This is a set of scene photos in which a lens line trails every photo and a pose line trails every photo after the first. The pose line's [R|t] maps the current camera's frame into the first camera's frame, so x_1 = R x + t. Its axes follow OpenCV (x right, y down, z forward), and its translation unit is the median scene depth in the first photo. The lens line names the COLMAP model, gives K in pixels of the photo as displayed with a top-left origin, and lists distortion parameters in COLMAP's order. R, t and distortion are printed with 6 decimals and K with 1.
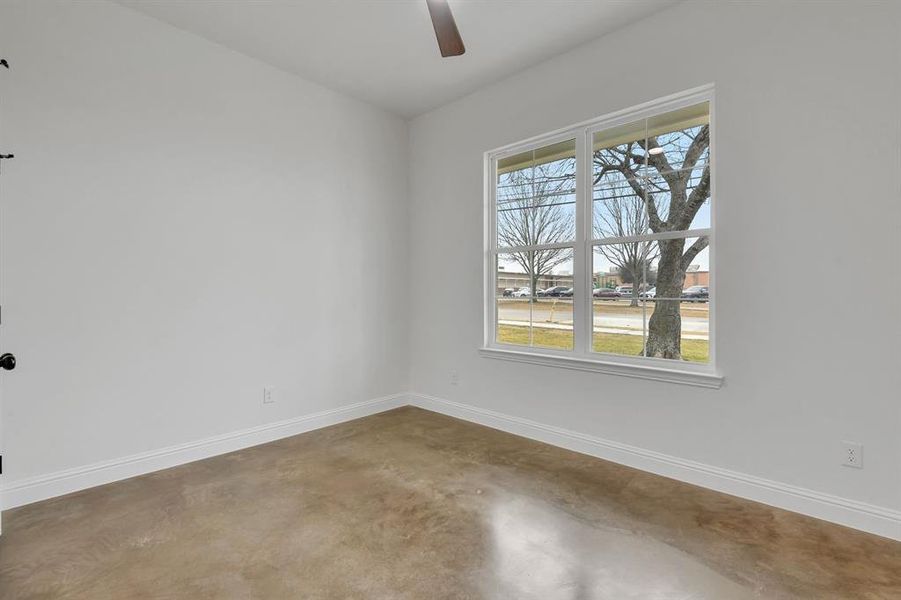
lens RADIAL K [[412.6, 0, 454.1], [0, 412.6, 303.5], [0, 0, 1]] dist [0.002791, -0.000489]
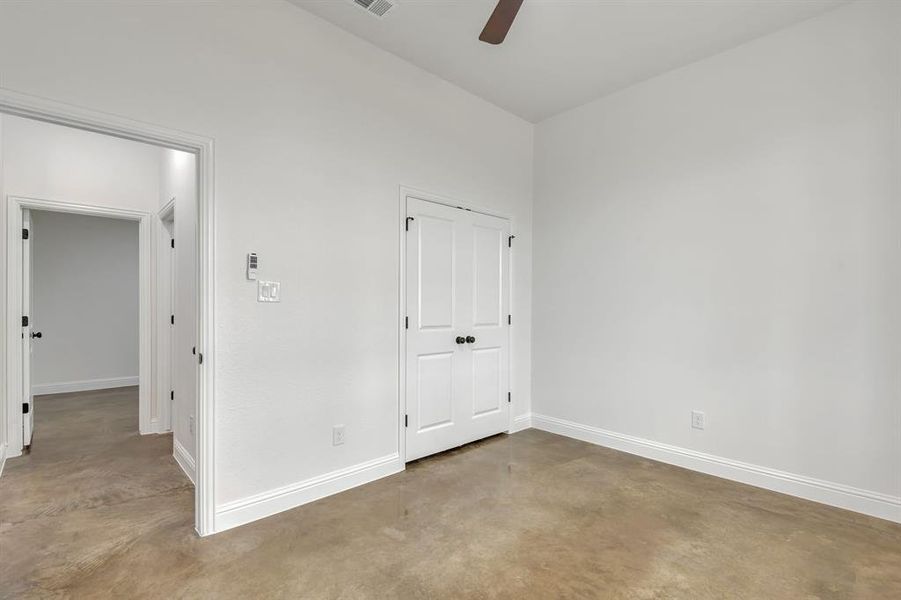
lens RADIAL K [[412.6, 0, 454.1], [0, 412.6, 303.5], [0, 0, 1]] dist [0.002791, -0.000489]
pose [[-0.069652, -0.007117, -0.997546, 0.669553], [-0.025498, 0.999661, -0.005351, -0.031104], [0.997245, 0.025063, -0.069810, 0.647559]]
